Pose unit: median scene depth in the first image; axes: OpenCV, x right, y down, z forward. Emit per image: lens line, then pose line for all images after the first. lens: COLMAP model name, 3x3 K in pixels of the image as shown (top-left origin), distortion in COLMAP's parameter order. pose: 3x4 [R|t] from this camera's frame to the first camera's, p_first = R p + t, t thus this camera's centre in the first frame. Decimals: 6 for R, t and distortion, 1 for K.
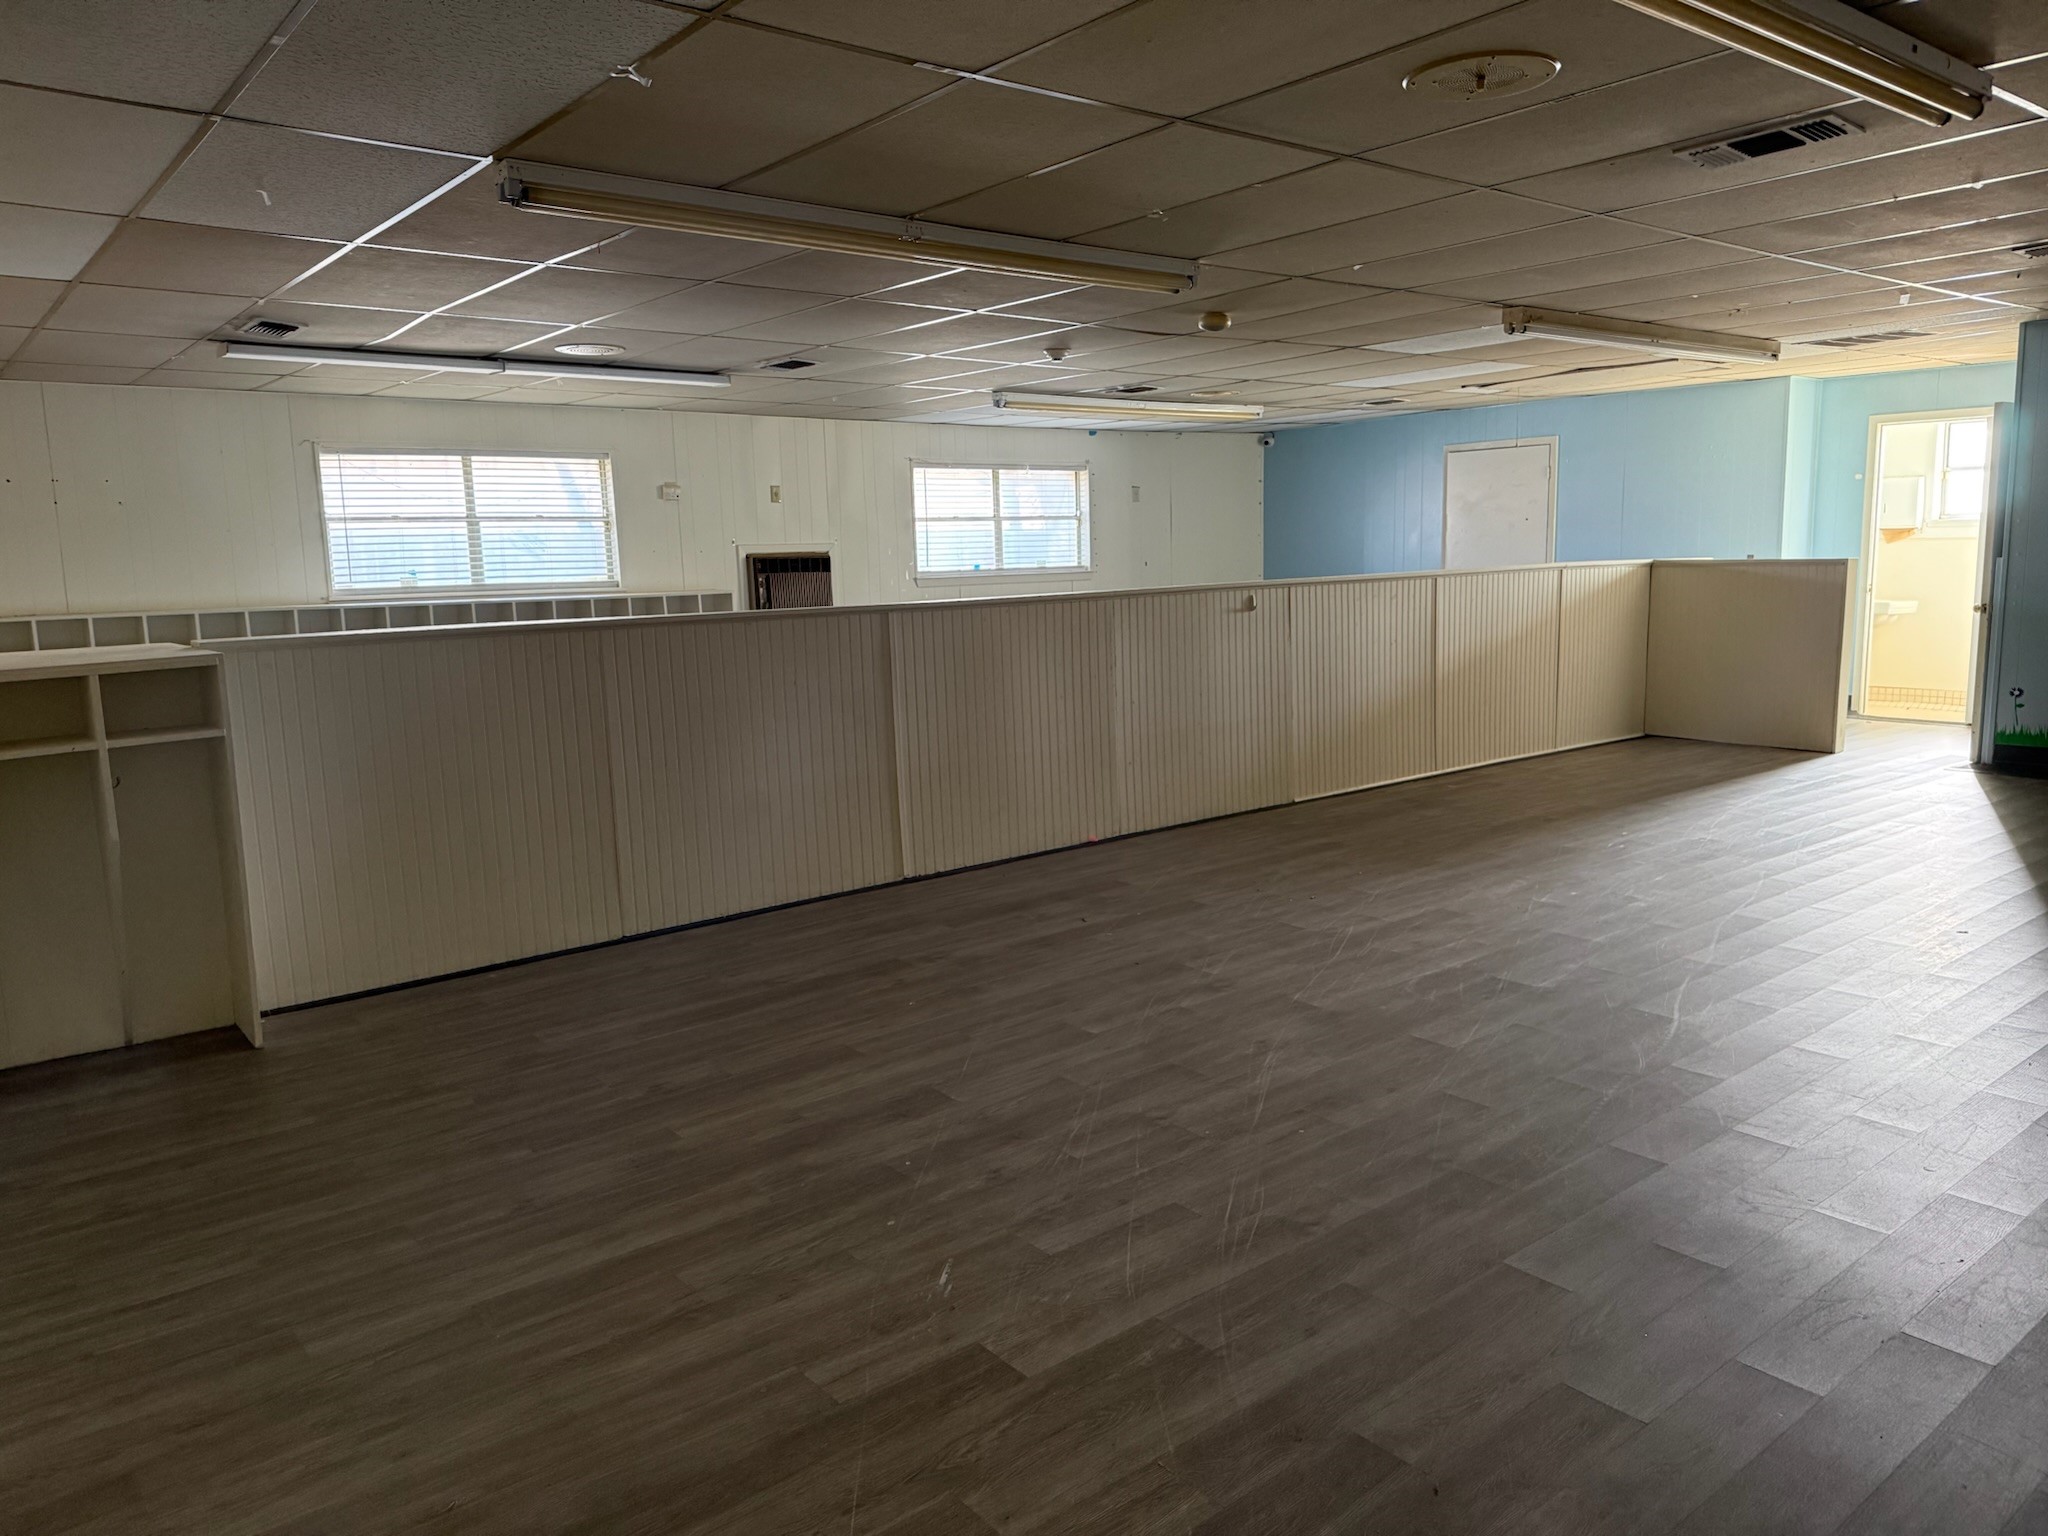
lens RADIAL K [[1450.7, 0, 1024.9], [0, 1450.7, 770.1], [0, 0, 1]] dist [-0.014344, -0.005900]
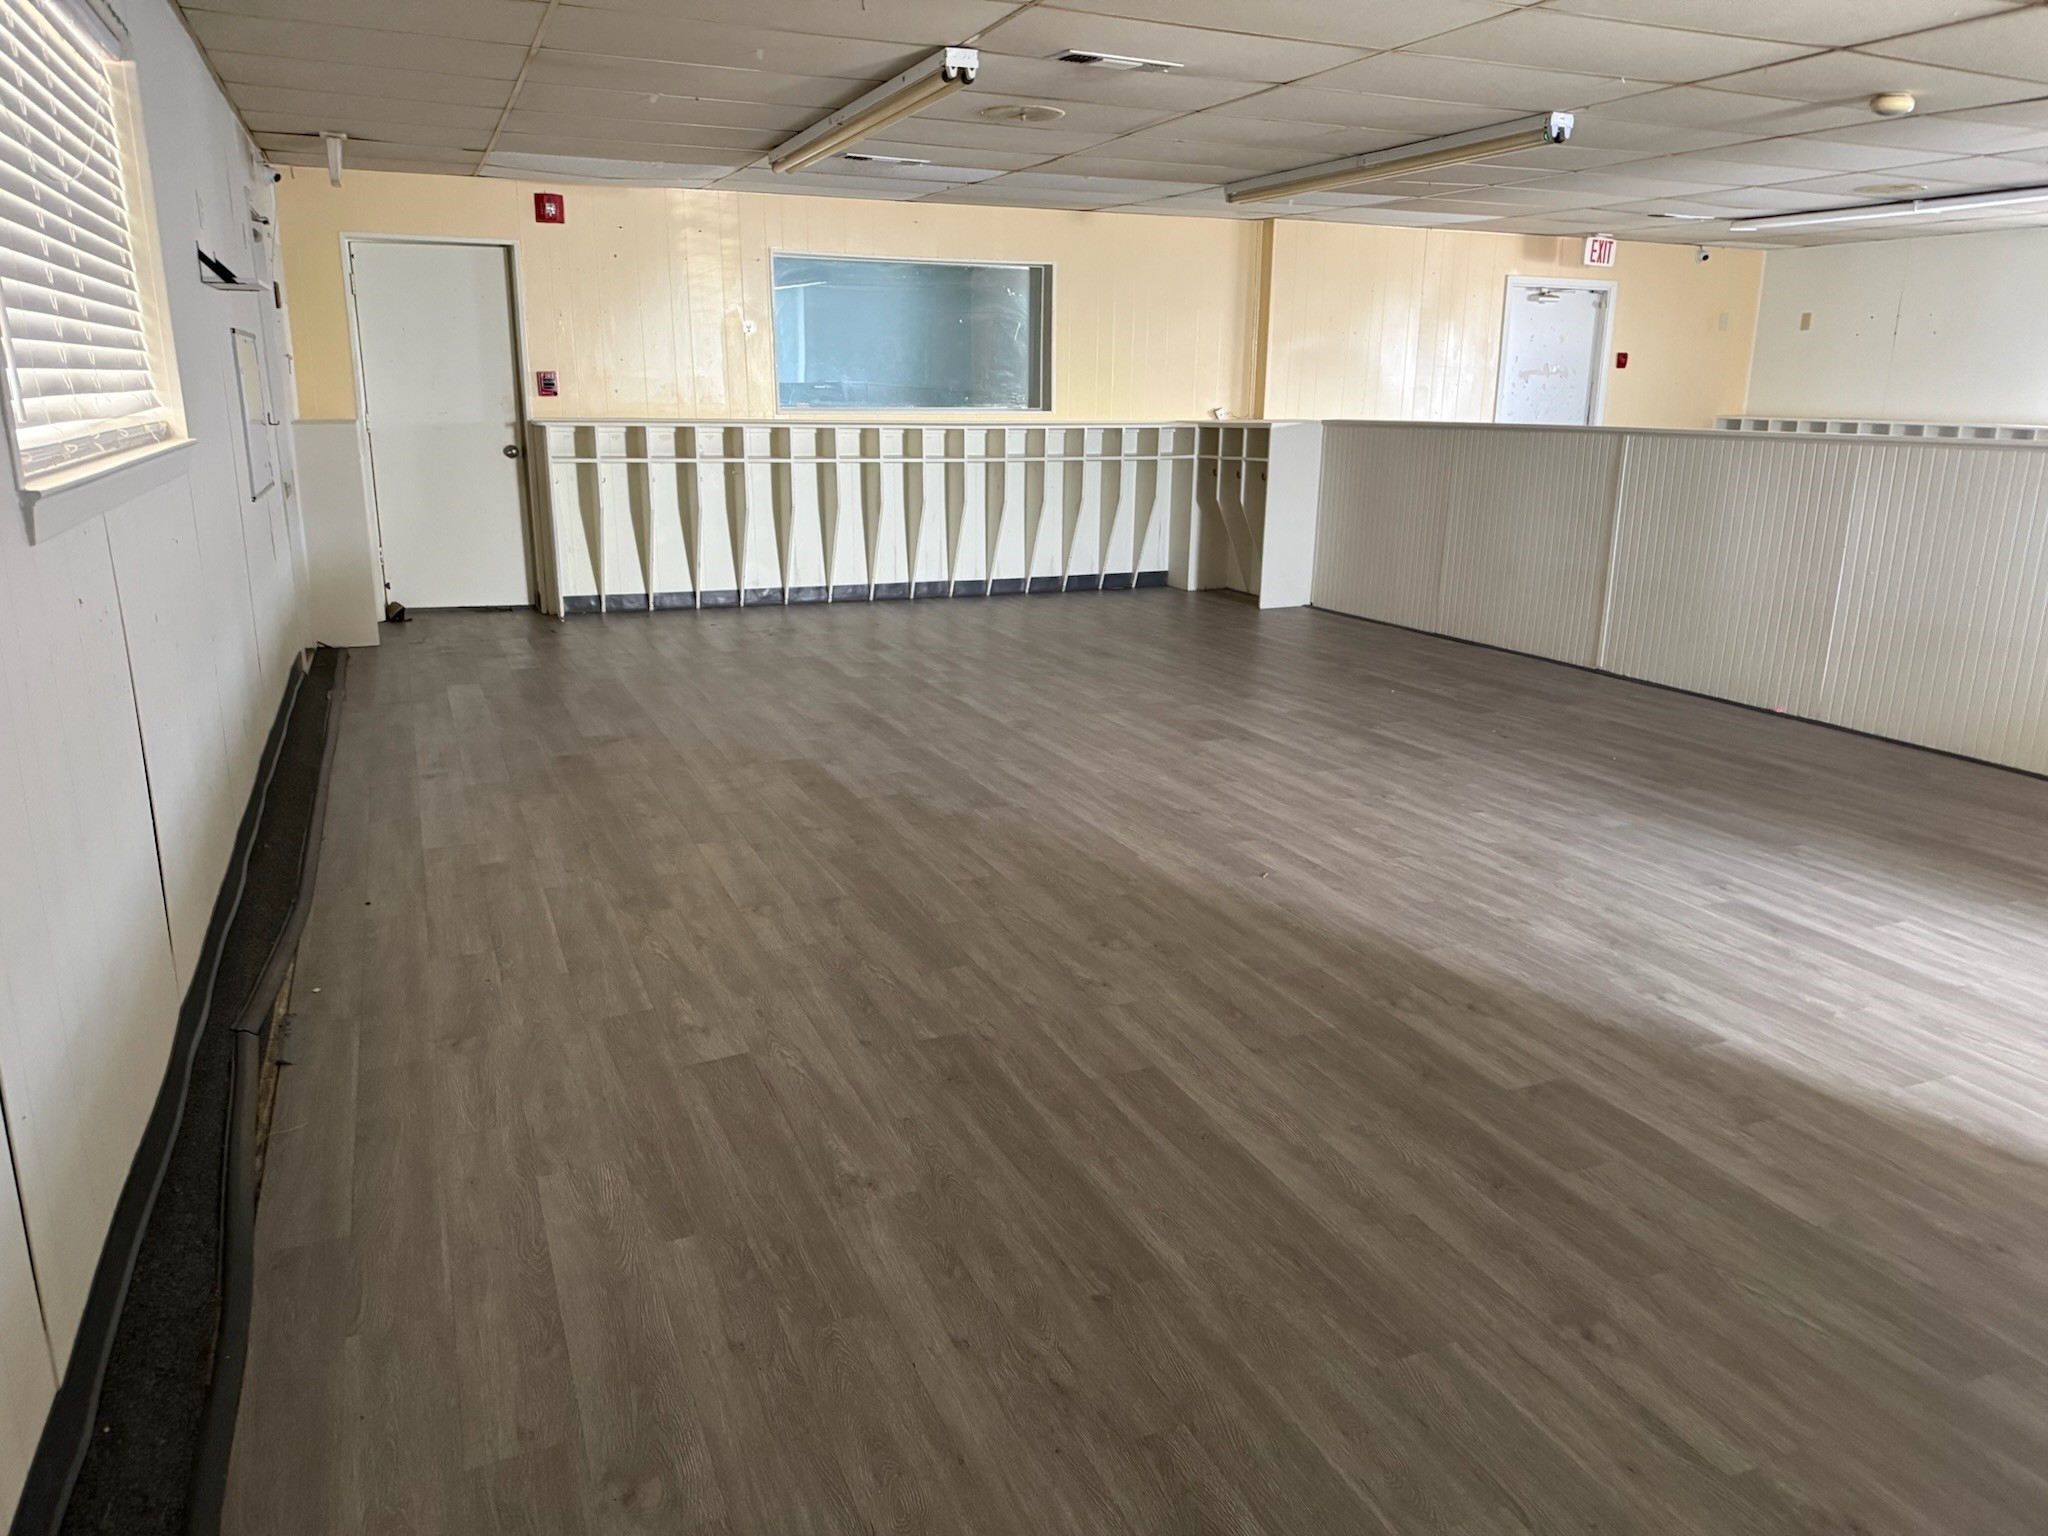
lens RADIAL K [[1450.7, 0, 1024.8], [0, 1450.7, 771.3], [0, 0, 1]] dist [-0.014344, -0.005900]
pose [[-0.274130, 0.264645, -0.924562, 1.105350], [-0.158726, 0.935755, 0.314911, -0.136237], [0.948503, 0.233079, -0.214513, 0.819913]]
